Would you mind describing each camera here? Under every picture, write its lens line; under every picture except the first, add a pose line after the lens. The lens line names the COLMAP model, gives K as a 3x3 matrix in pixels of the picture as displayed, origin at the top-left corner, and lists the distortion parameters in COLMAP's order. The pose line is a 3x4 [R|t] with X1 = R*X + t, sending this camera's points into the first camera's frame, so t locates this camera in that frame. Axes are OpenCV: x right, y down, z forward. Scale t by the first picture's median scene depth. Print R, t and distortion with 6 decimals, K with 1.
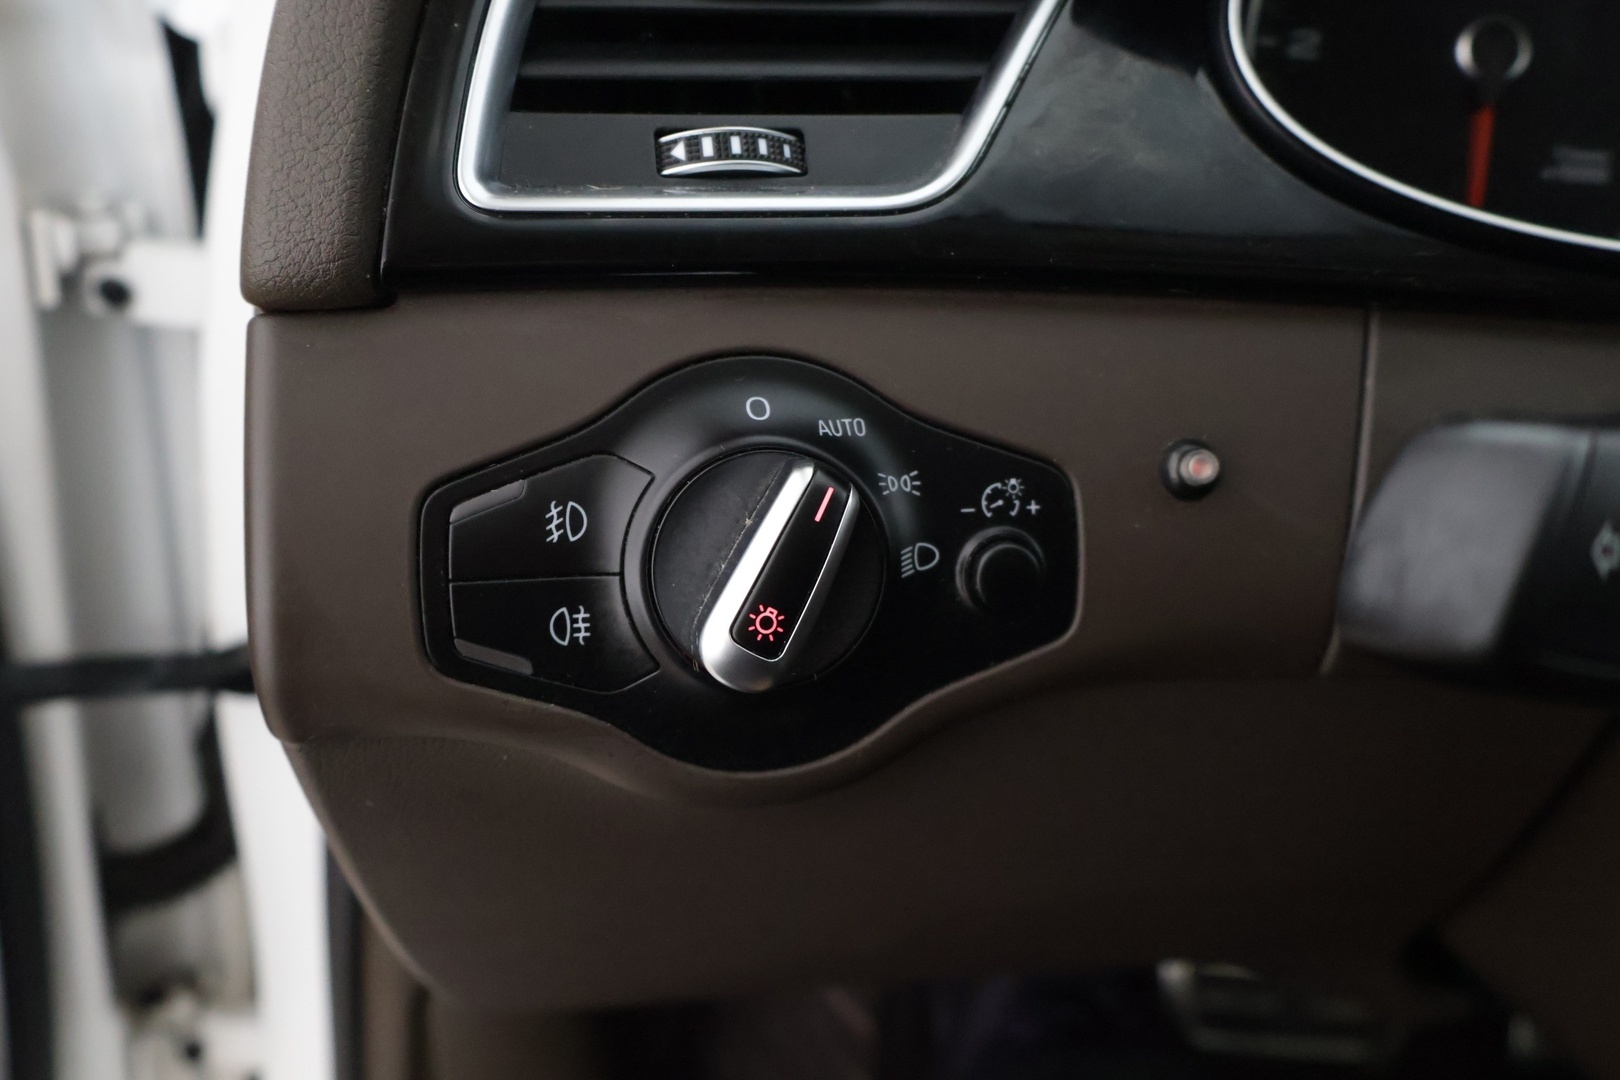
lens RADIAL K [[1554.9, 0, 808.5], [0, 1554.9, 563.8], [0, 0, 1]] dist [0.002609, 0.004016]
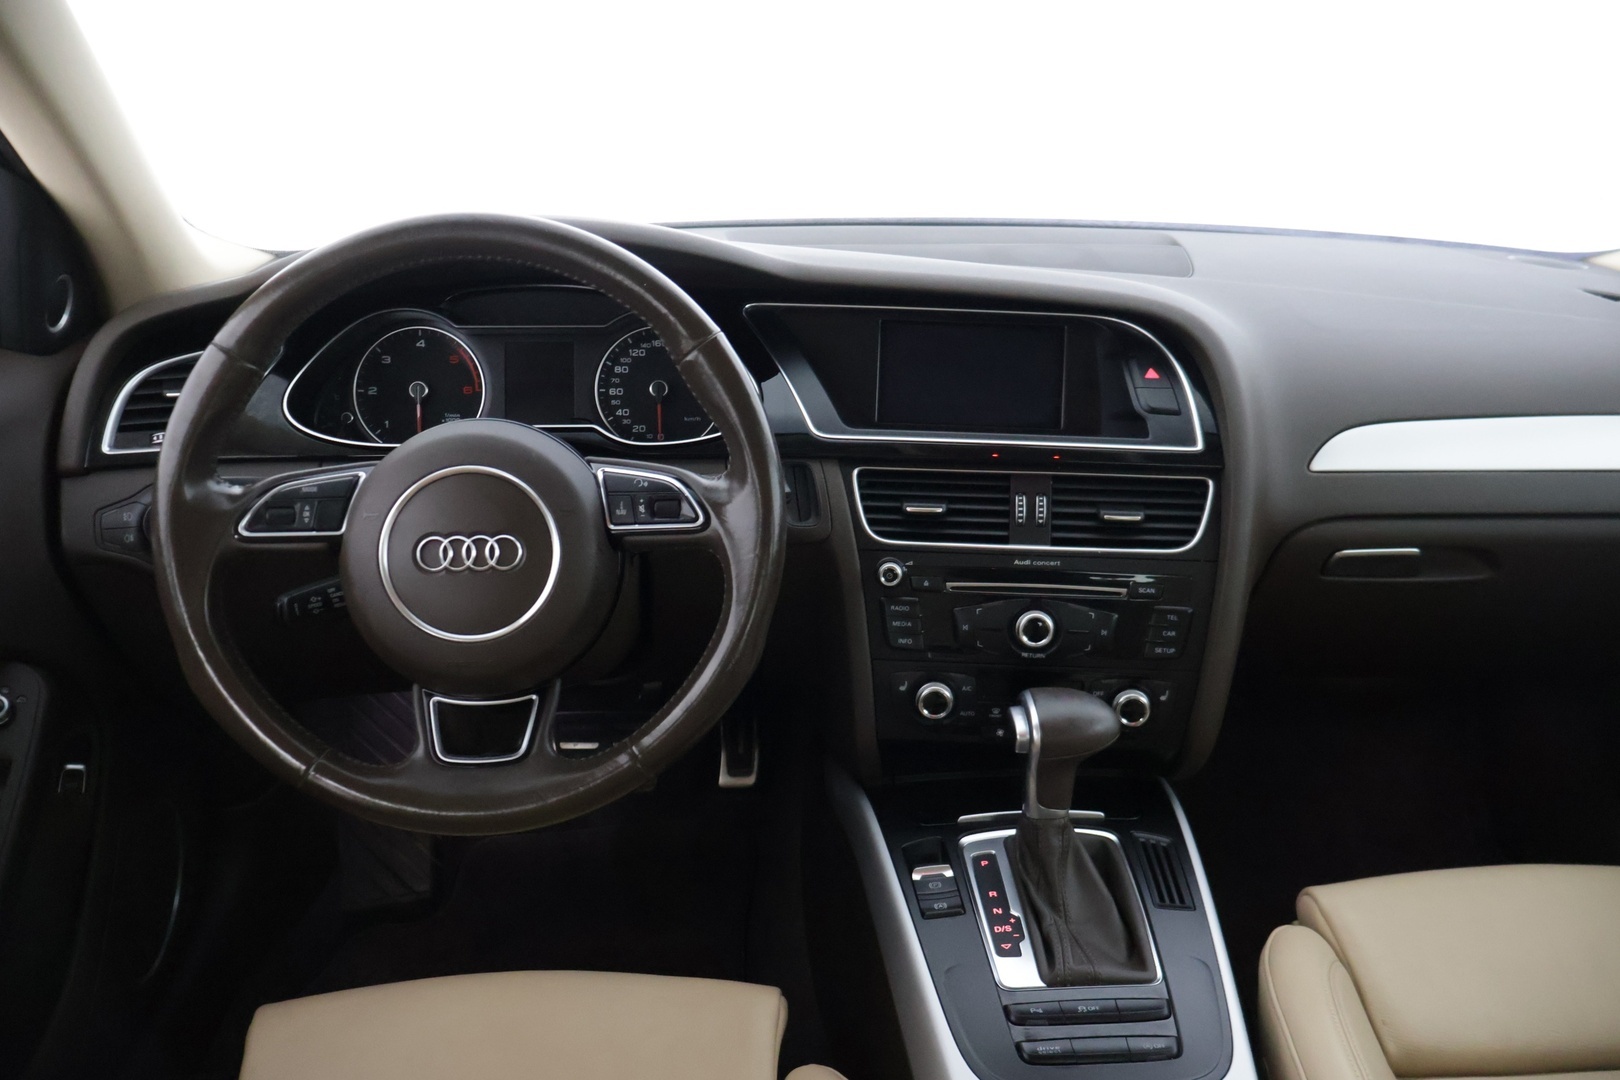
lens RADIAL K [[1346.0, 0, 806.6], [0, 1346.0, 530.2], [0, 0, 1]] dist [-0.004316, -0.002143]
pose [[0.996766, -0.067675, 0.043321, 1.689972], [0.072492, 0.989942, -0.121492, 0.647577], [-0.034663, 0.124240, 0.991647, -3.070780]]
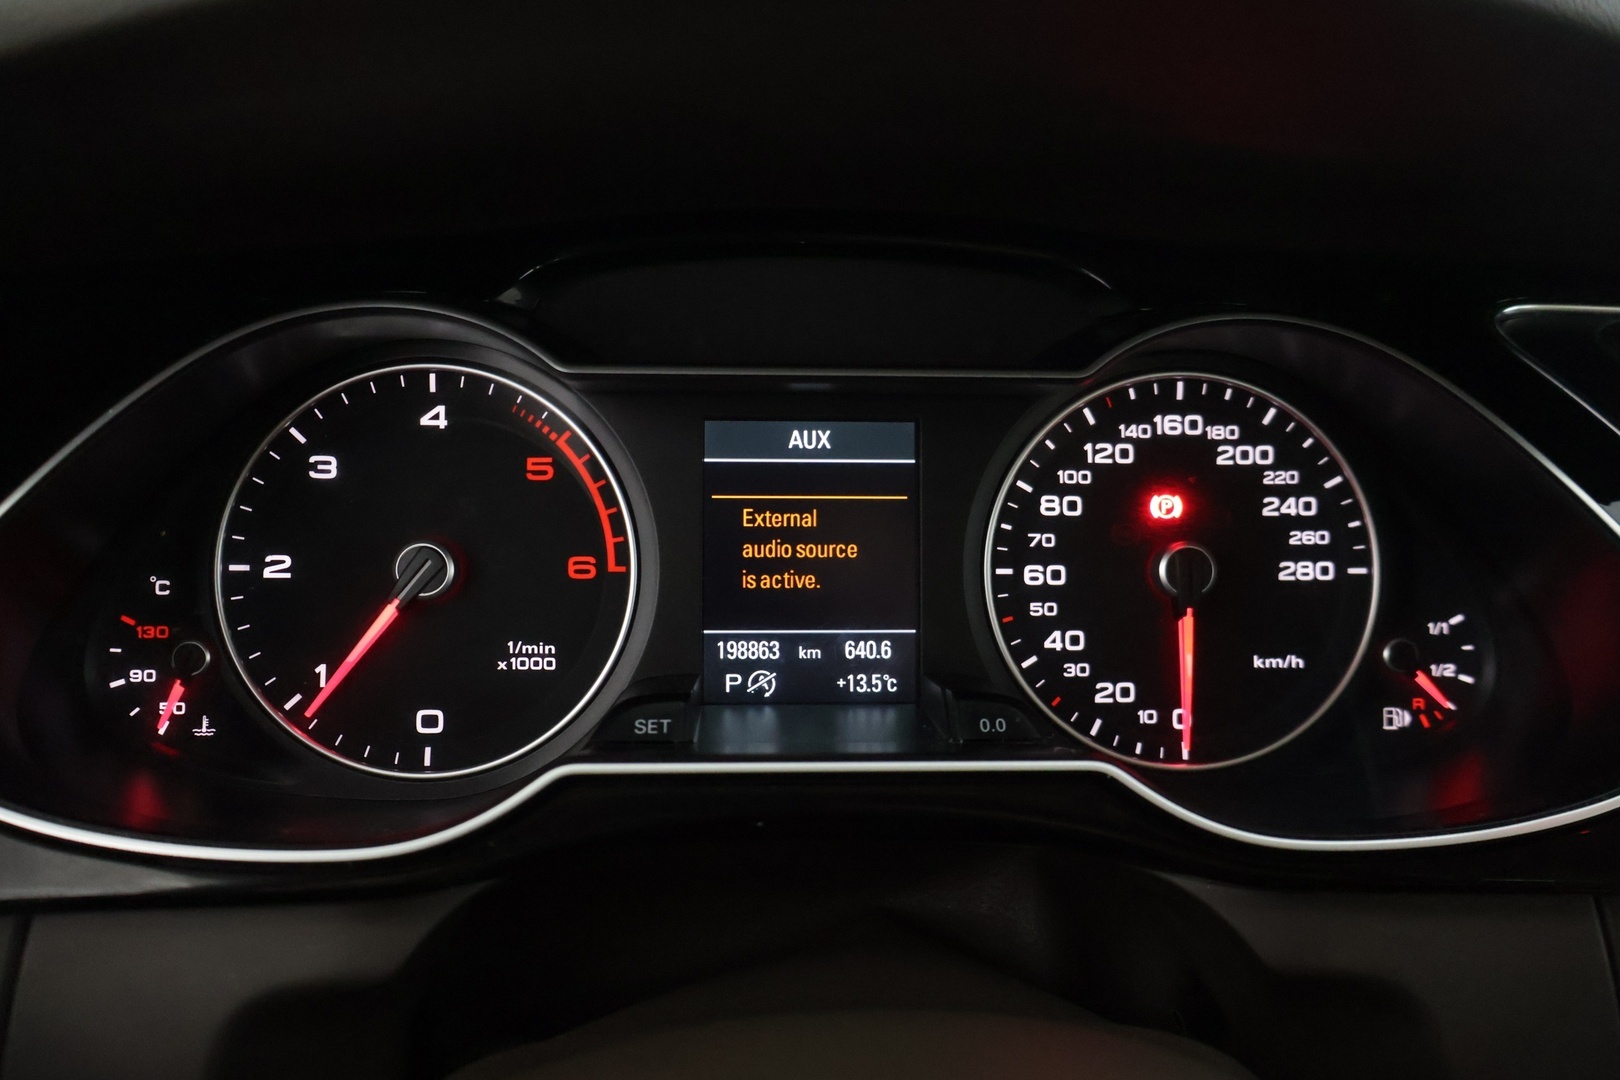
lens RADIAL K [[1346.0, 0, 806.6], [0, 1346.0, 530.2], [0, 0, 1]] dist [-0.004316, -0.002143]
pose [[0.997579, -0.053240, 0.044743, 0.951020], [0.058510, 0.990280, -0.126186, -0.304955], [-0.037590, 0.128498, 0.990997, 0.000827]]
